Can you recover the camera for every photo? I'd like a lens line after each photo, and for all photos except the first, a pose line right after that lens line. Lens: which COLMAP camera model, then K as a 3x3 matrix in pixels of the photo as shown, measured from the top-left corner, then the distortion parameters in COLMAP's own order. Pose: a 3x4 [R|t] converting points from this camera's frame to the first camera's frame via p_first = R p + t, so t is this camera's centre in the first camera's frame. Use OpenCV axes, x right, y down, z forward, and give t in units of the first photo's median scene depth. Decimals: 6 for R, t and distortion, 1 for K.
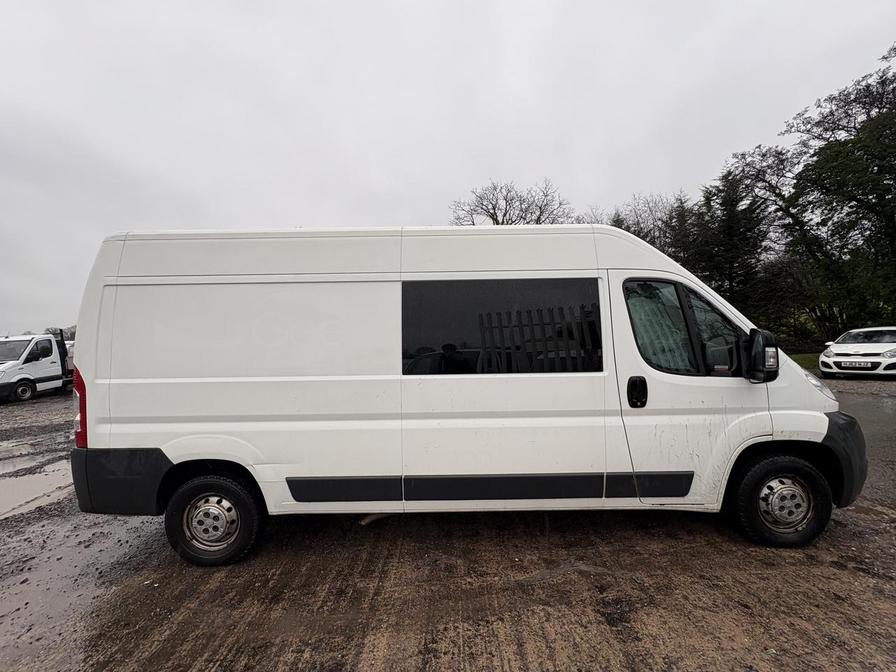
lens RADIAL K [[355.3, 0, 448.3], [0, 355.3, 336.5], [0, 0, 1]] dist [0.000537, -0.000075]
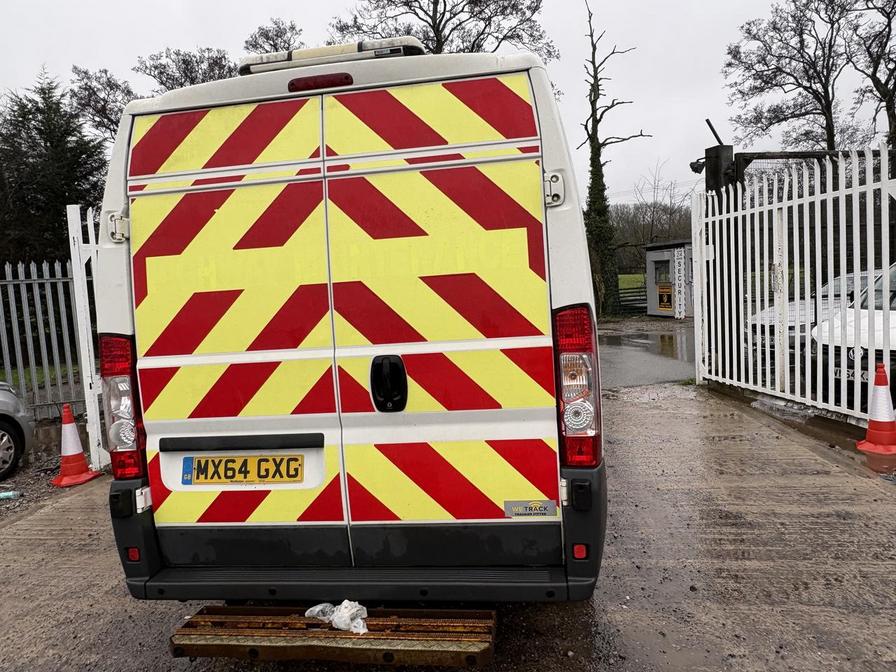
lens RADIAL K [[587.0, 0, 448.0], [0, 587.0, 336.0], [0, 0, 1]] dist [0.000972, 0.000517]
pose [[0.133353, -0.046266, 0.989988, -1.927831], [0.058147, 0.997554, 0.038787, 0.076478], [-0.989361, 0.052392, 0.135717, 1.079666]]
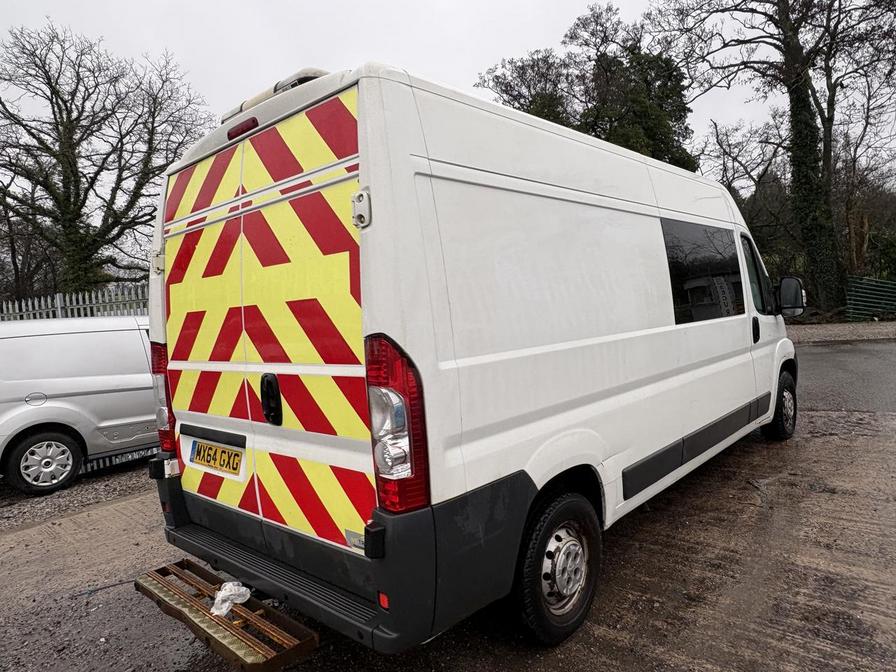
lens RADIAL K [[584.9, 0, 448.0], [0, 584.9, 336.0], [0, 0, 1]] dist [0.004326, 0.002879]
pose [[0.673569, -0.060717, 0.736626, -1.579953], [0.053837, 0.998003, 0.033033, 0.057460], [-0.737161, 0.017408, 0.675493, 0.437093]]
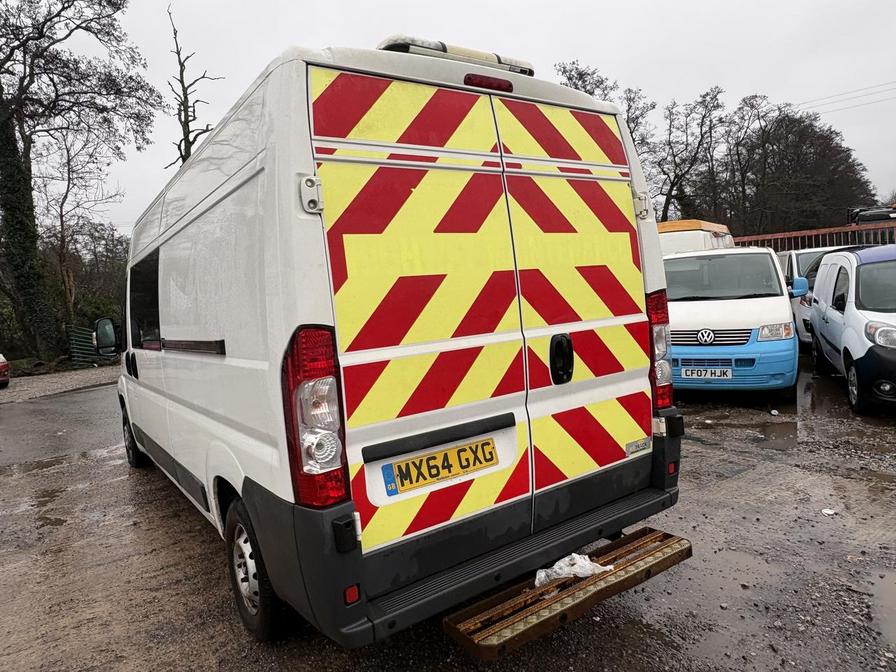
lens RADIAL K [[587.0, 0, 448.0], [0, 587.0, 336.0], [0, 0, 1]] dist [0.000972, 0.000517]
pose [[-0.574090, 0.016989, 0.818616, -1.787146], [0.094014, 0.994540, 0.045291, 0.073728], [-0.813377, 0.102963, -0.572553, 2.012454]]
